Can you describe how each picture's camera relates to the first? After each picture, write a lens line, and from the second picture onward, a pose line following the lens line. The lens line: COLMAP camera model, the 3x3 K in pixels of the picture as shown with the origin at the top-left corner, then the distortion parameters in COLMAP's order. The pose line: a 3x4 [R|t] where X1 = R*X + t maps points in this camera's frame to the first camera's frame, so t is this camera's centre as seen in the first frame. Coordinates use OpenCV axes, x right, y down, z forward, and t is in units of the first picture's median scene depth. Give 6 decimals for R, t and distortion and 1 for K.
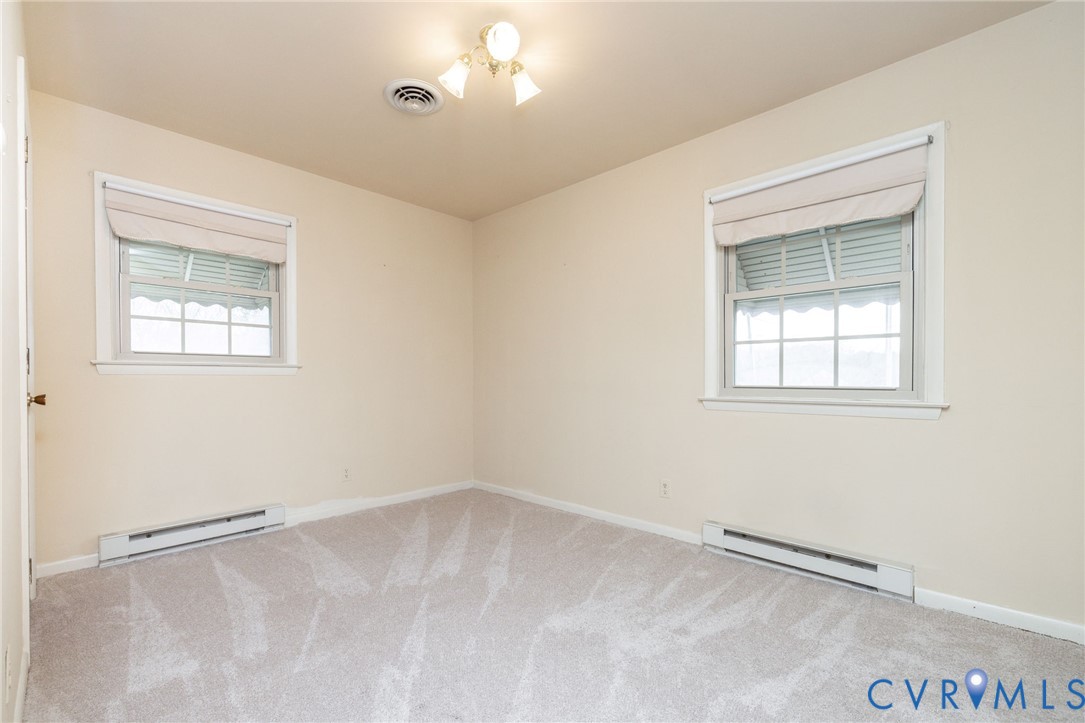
lens RADIAL K [[469.8, 0, 524.6], [0, 469.8, 377.6], [0, 0, 1]] dist [0.005275, 0.000225]
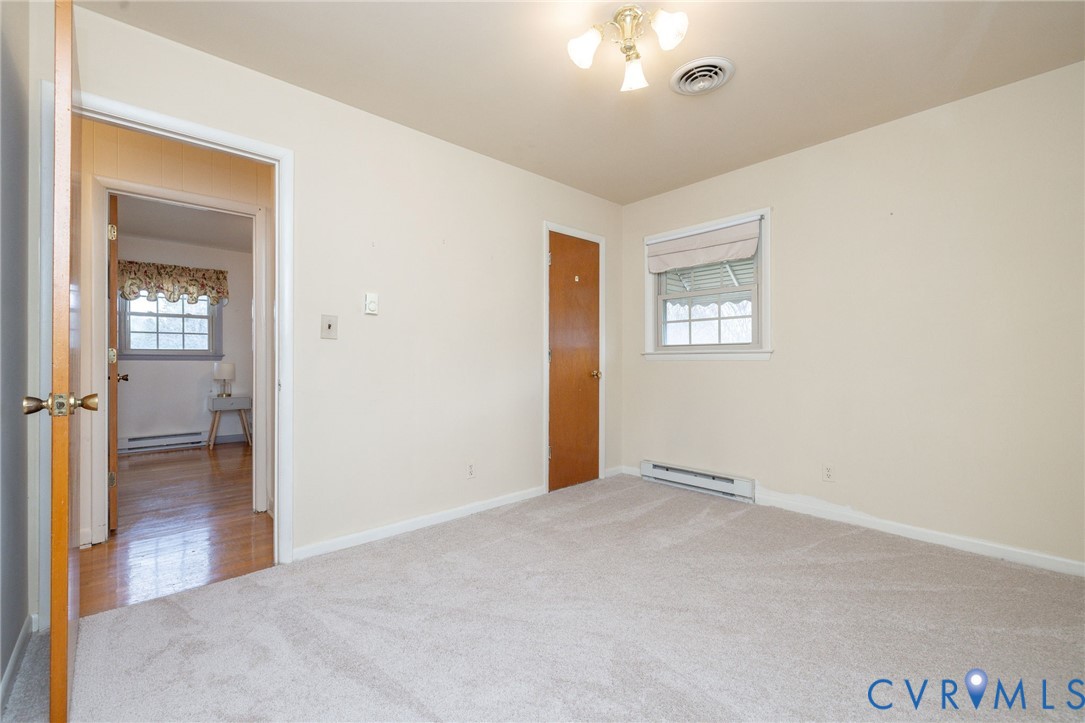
lens RADIAL K [[469.8, 0, 541.4], [0, 469.8, 363.0], [0, 0, 1]] dist [0.005275, 0.000225]
pose [[-0.041197, 0.003255, -0.999146, 0.592859], [-0.004227, 0.999985, 0.003432, -0.001162], [0.999142, 0.004365, -0.041183, 0.577511]]
